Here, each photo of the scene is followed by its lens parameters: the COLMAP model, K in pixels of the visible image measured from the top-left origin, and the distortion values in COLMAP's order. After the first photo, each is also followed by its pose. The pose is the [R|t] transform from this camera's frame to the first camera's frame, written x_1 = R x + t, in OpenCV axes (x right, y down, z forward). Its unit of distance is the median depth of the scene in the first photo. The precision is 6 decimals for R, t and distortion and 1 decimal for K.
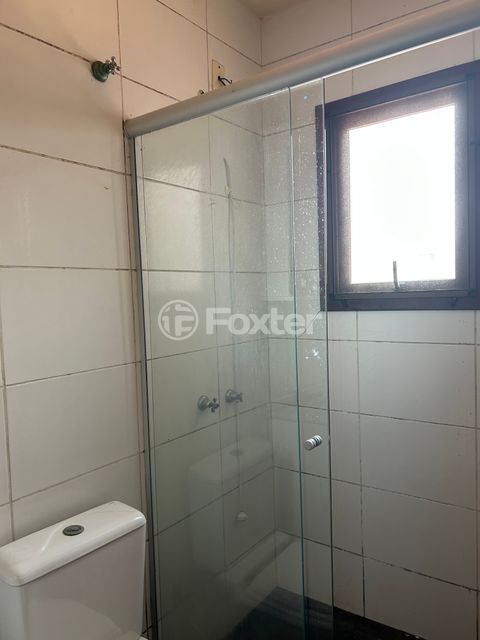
lens RADIAL K [[484.9, 0, 241.9], [0, 484.9, 320.5], [0, 0, 1]] dist [0.040128, -0.048515]
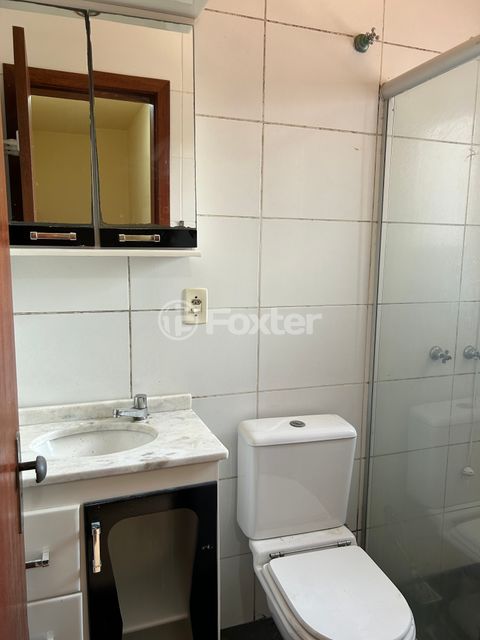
lens RADIAL K [[484.9, 0, 235.4], [0, 484.9, 321.0], [0, 0, 1]] dist [0.040128, -0.048515]
pose [[0.825291, 0.126003, -0.550471, 0.161483], [-0.074862, 0.990597, 0.114512, 0.017338], [0.559723, -0.053297, 0.826964, -0.123385]]
